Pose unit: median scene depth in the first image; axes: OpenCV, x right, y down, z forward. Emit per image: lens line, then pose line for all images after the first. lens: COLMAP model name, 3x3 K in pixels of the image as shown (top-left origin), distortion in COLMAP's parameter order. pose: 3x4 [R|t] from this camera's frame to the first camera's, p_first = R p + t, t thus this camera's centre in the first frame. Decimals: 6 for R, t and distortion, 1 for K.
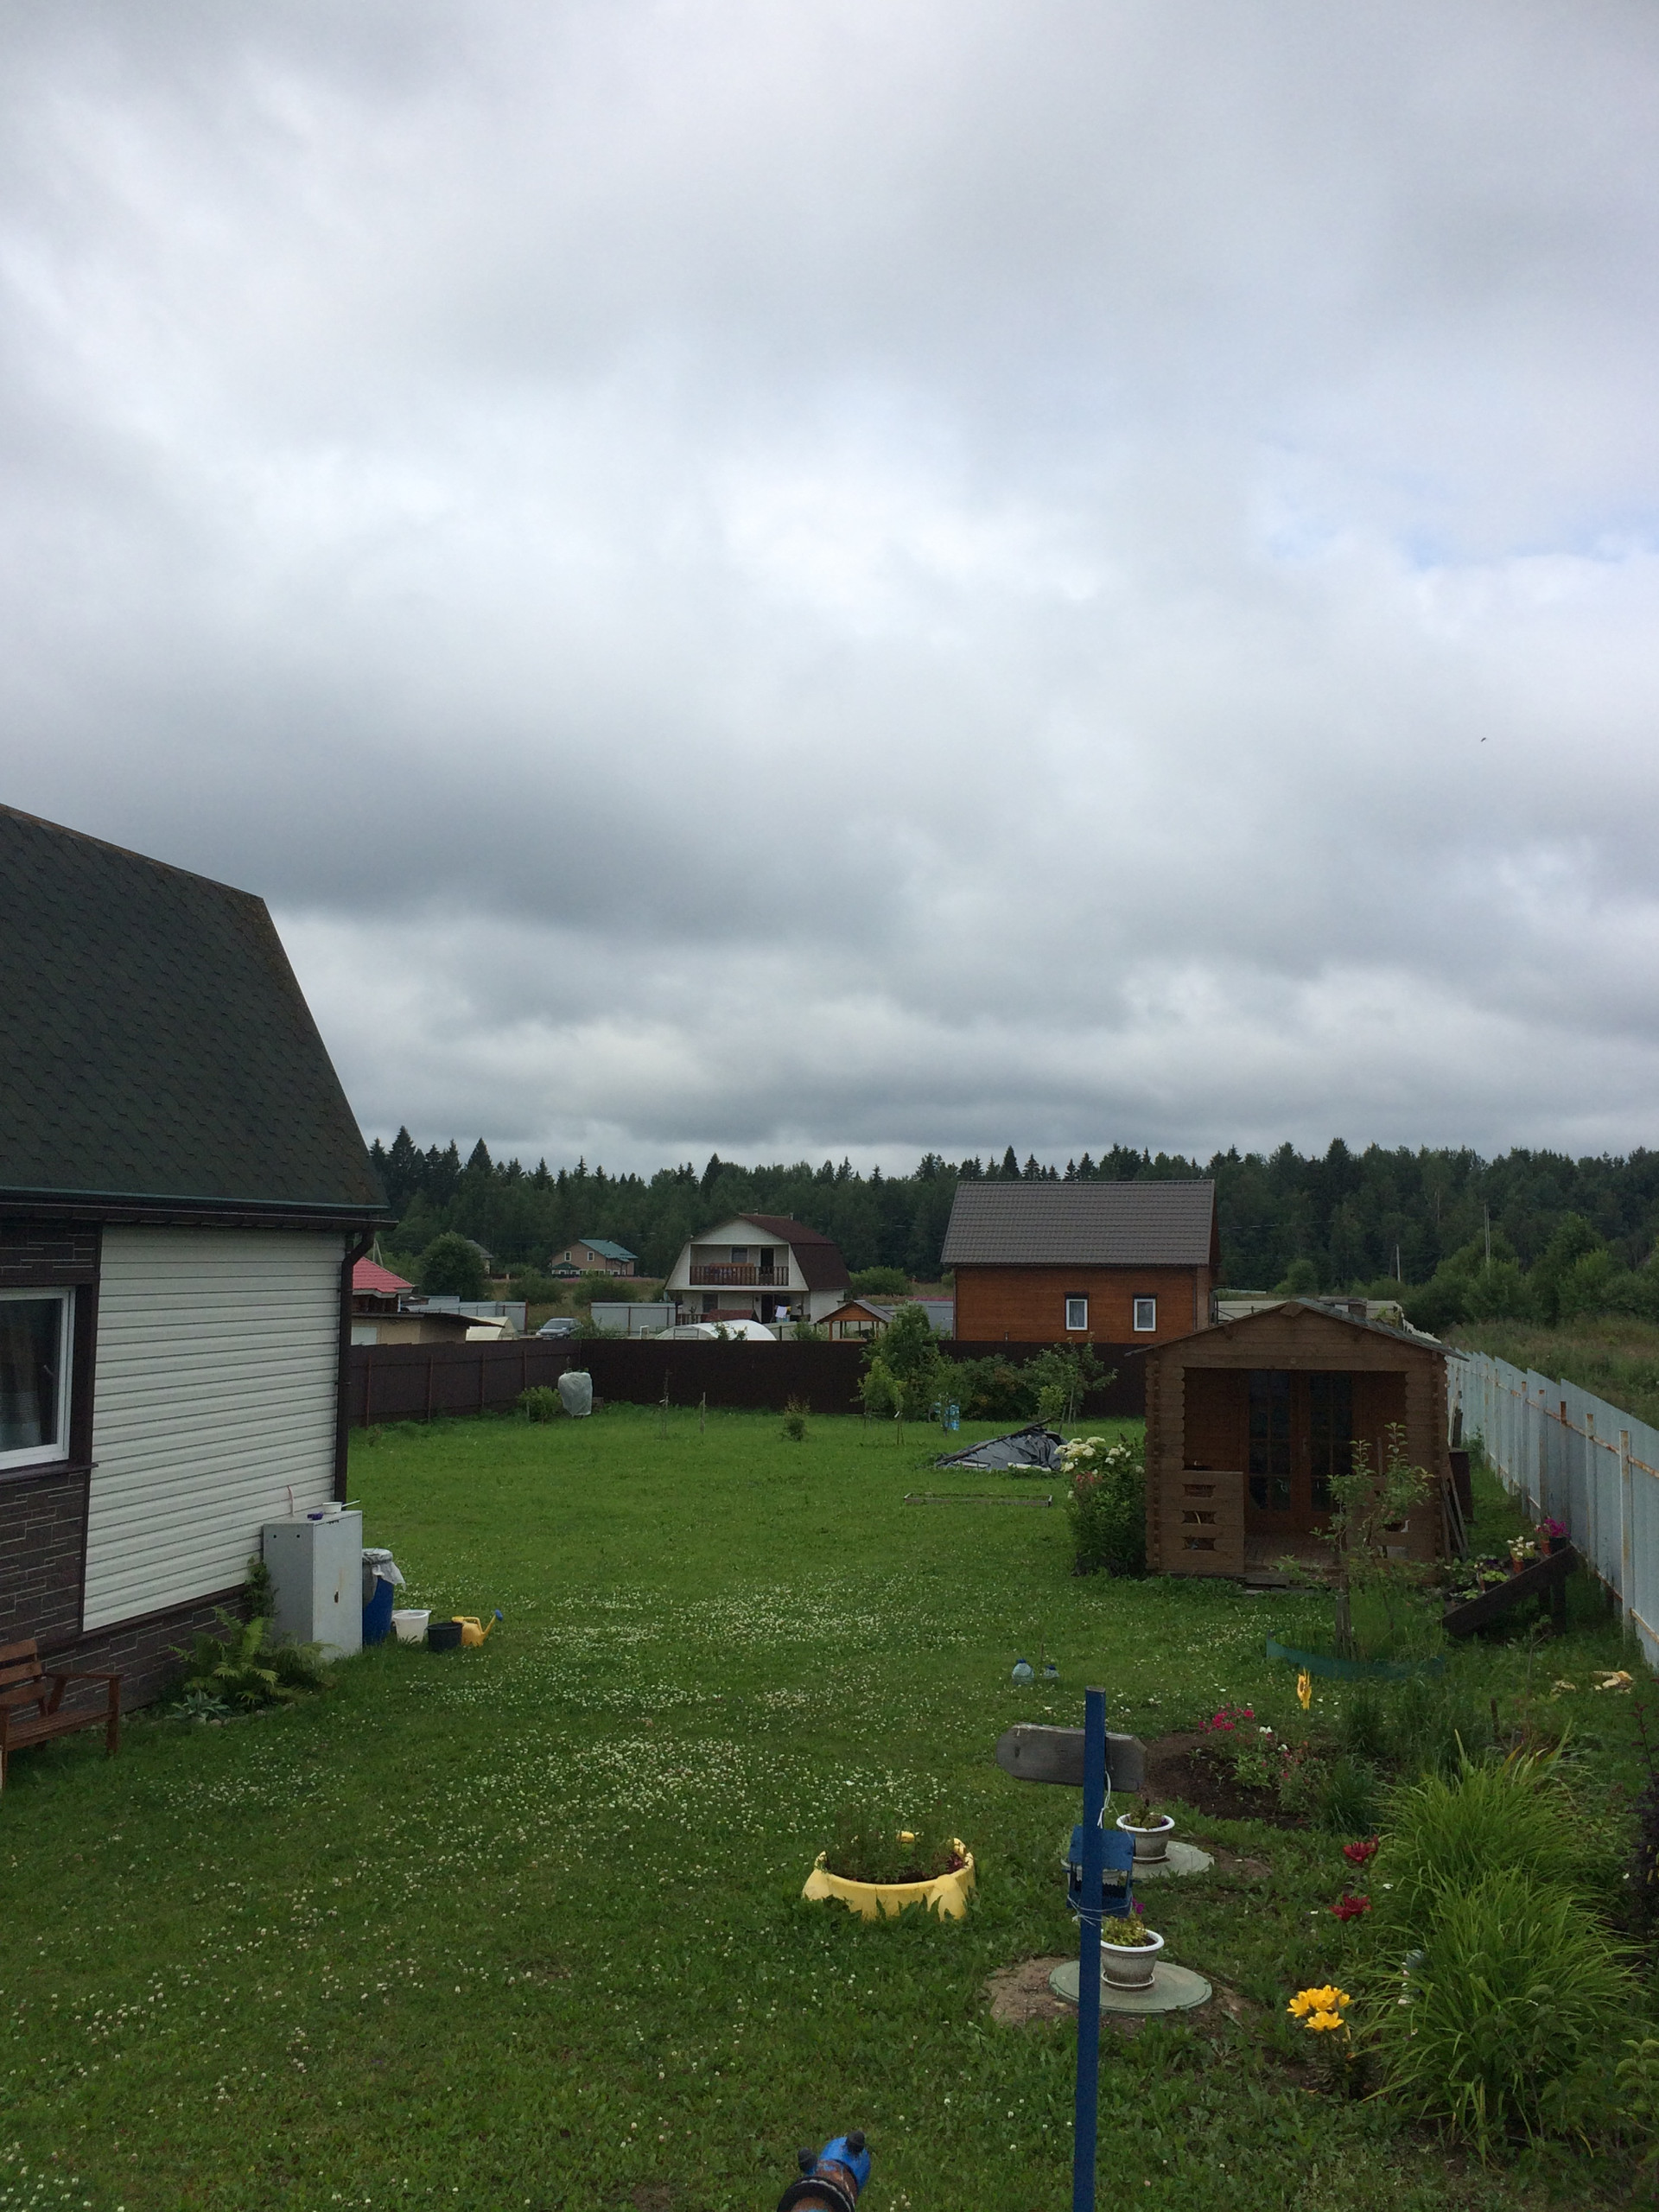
lens RADIAL K [[1952.9, 0, 829.5], [0, 1952.9, 1106.0], [0, 0, 1]] dist [0.090181, -0.120020]
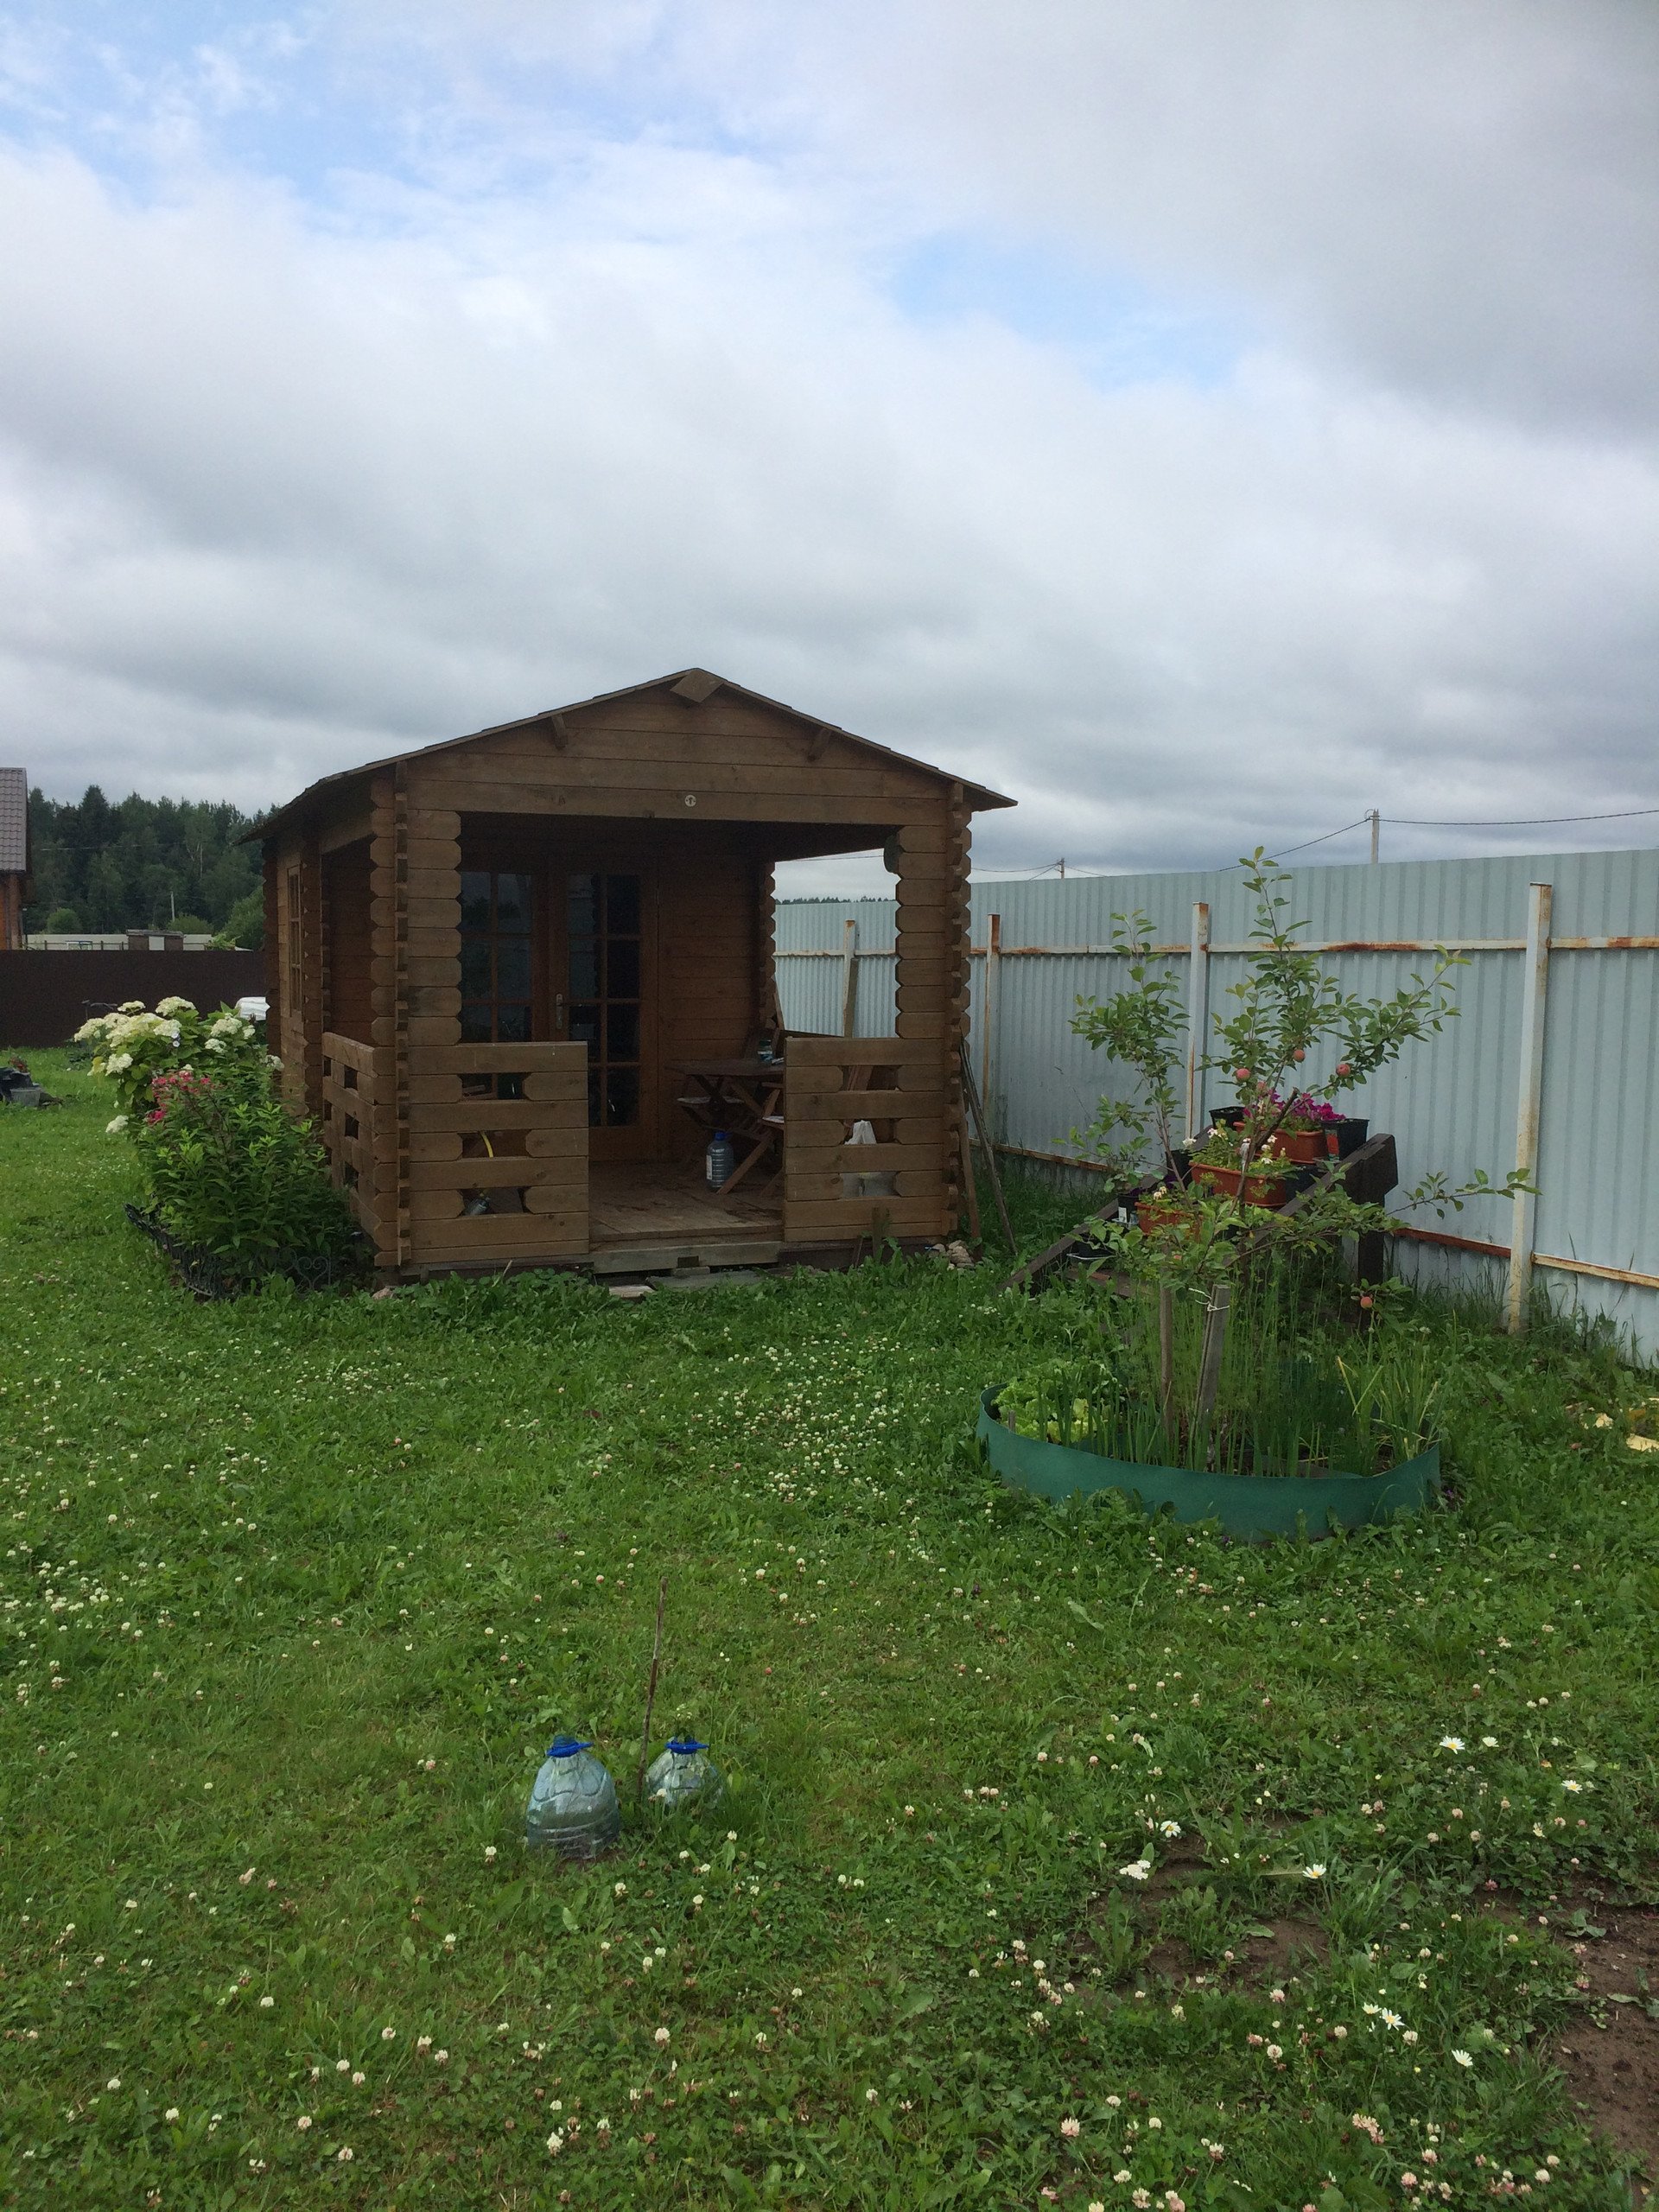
lens RADIAL K [[1897.2, 0, 829.5], [0, 1897.2, 1106.0], [0, 0, 1]] dist [0.095200, -0.000593]
pose [[0.815461, -0.051734, 0.576496, -0.000916], [-0.050465, 0.985850, 0.159853, 0.126234], [-0.576608, -0.159446, 0.801311, 0.603100]]
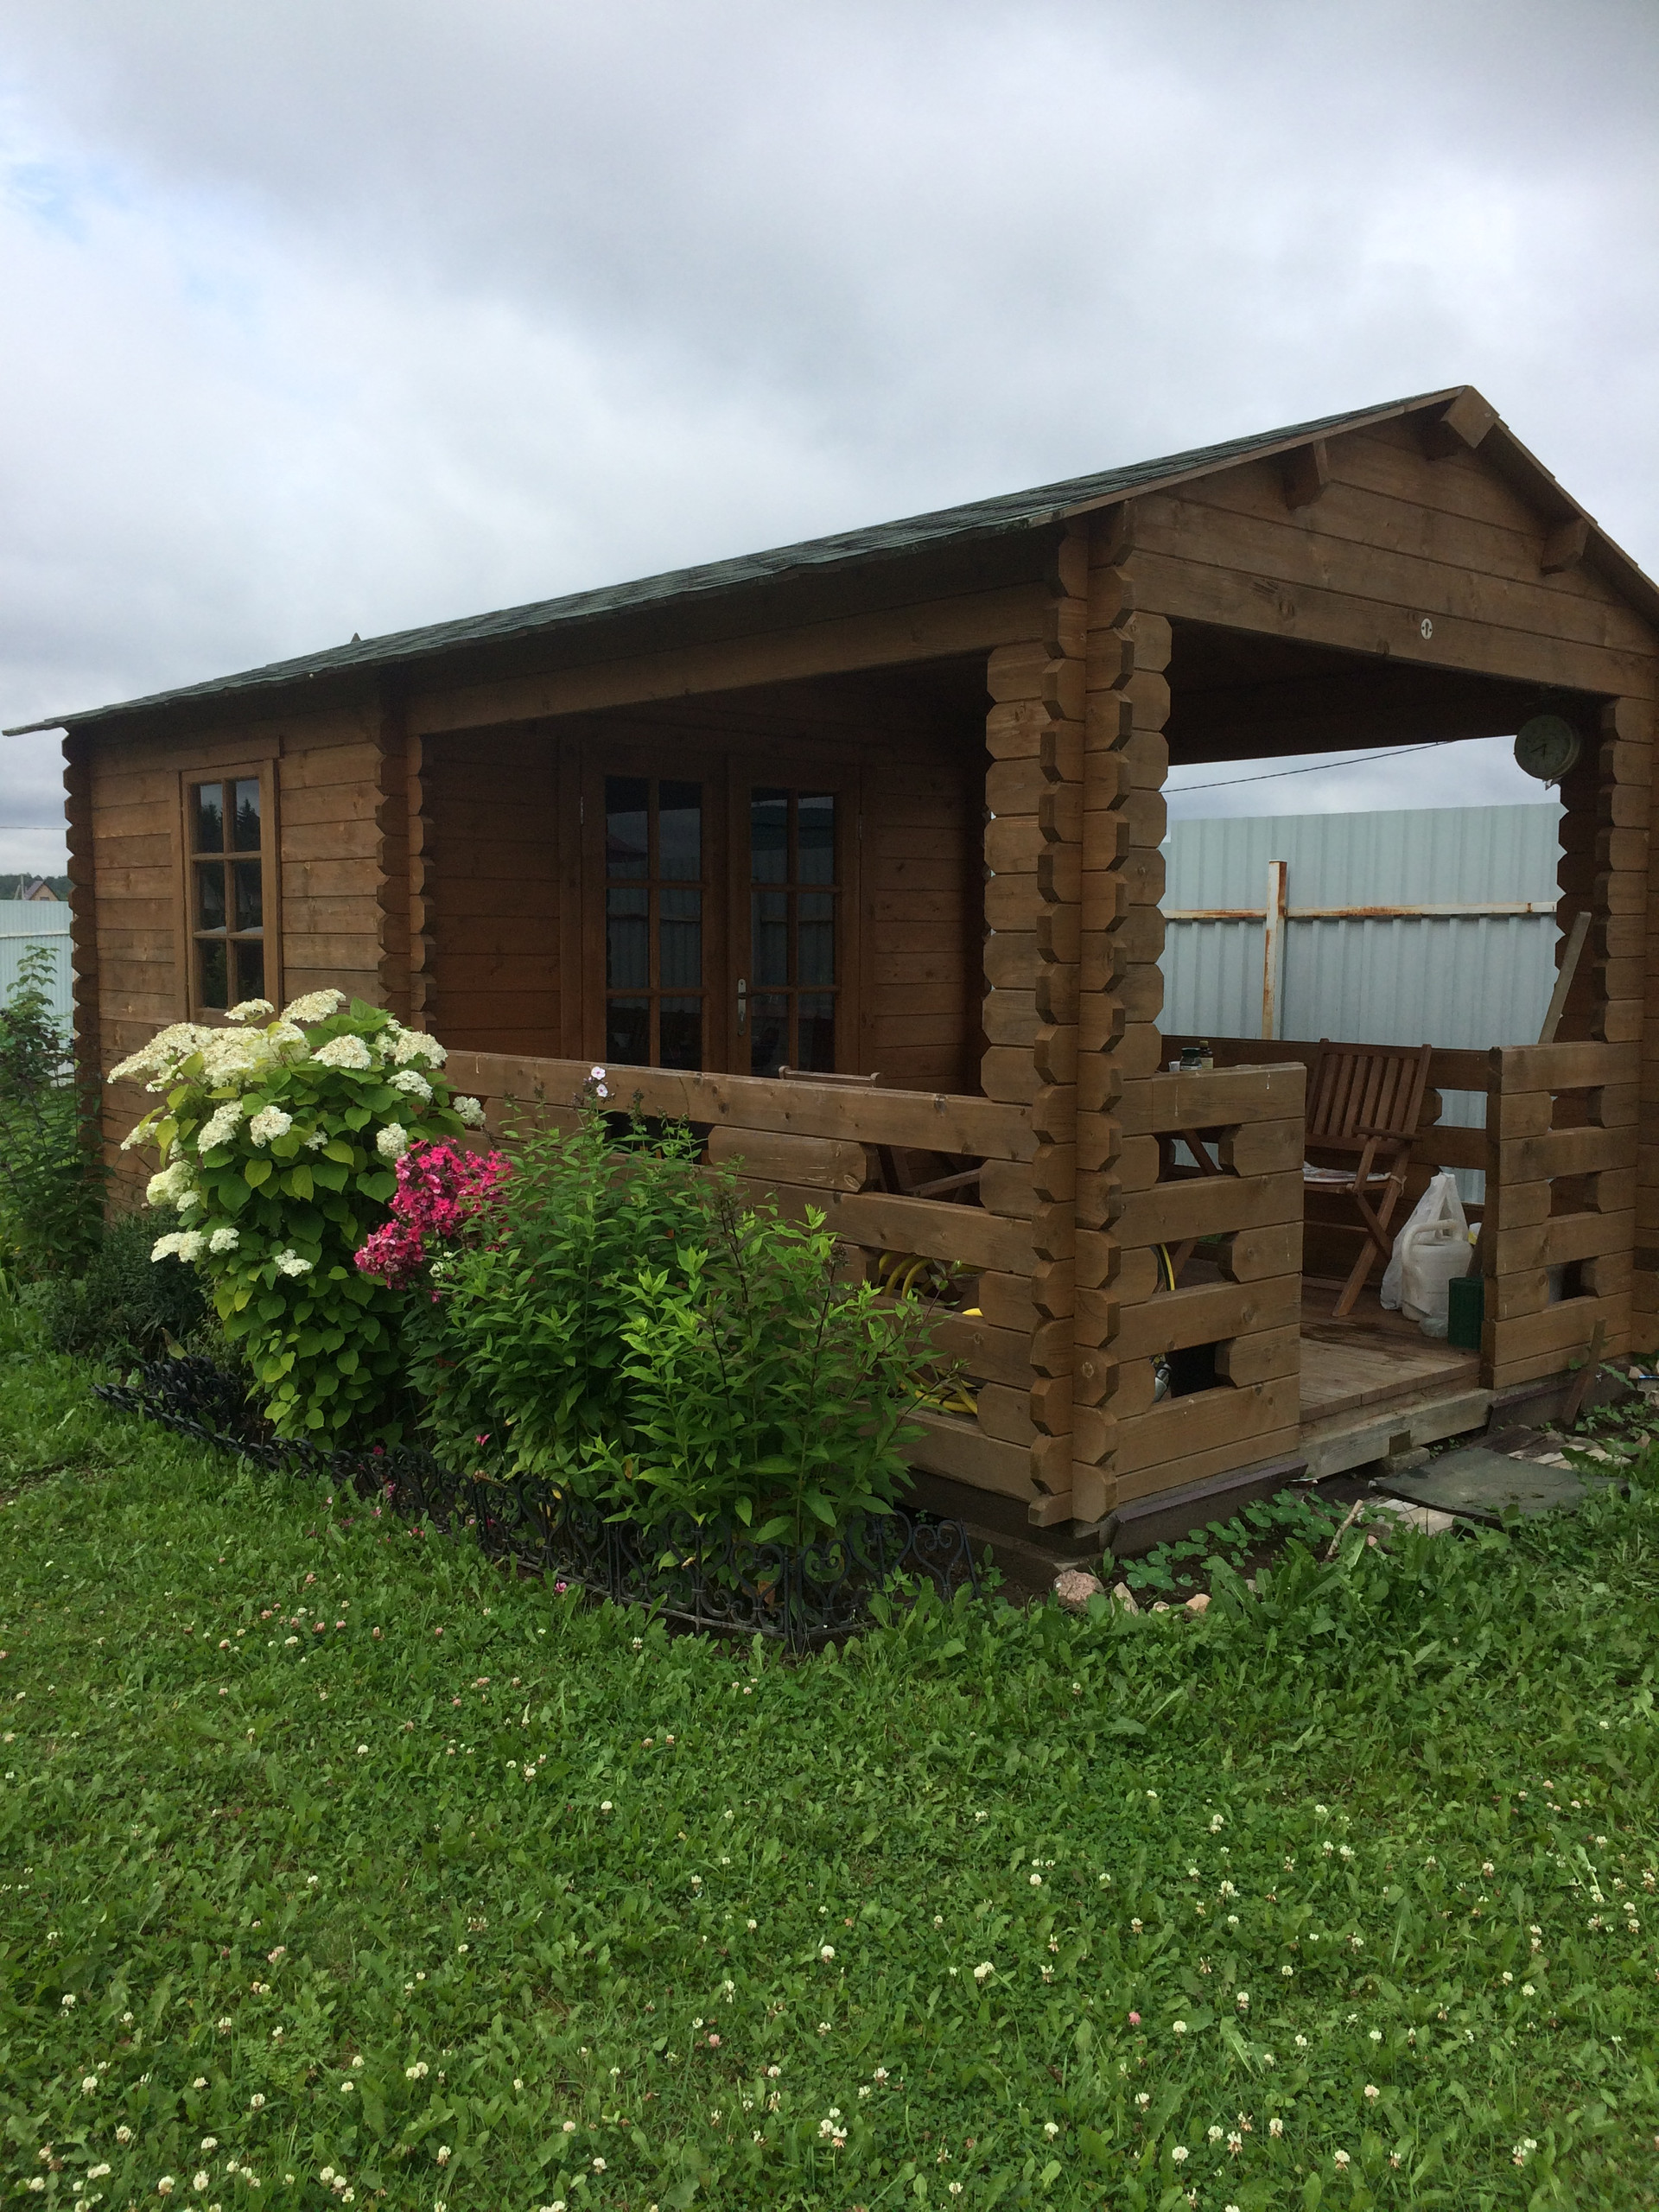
lens RADIAL K [[1987.7, 0, 829.5], [0, 1987.7, 1106.0], [0, 0, 1]] dist [0.008115, 0.000505]
pose [[0.556283, -0.075396, 0.827566, -0.032380], [-0.074231, 0.987386, 0.139854, 0.160018], [-0.827671, -0.139229, 0.543669, 0.905409]]
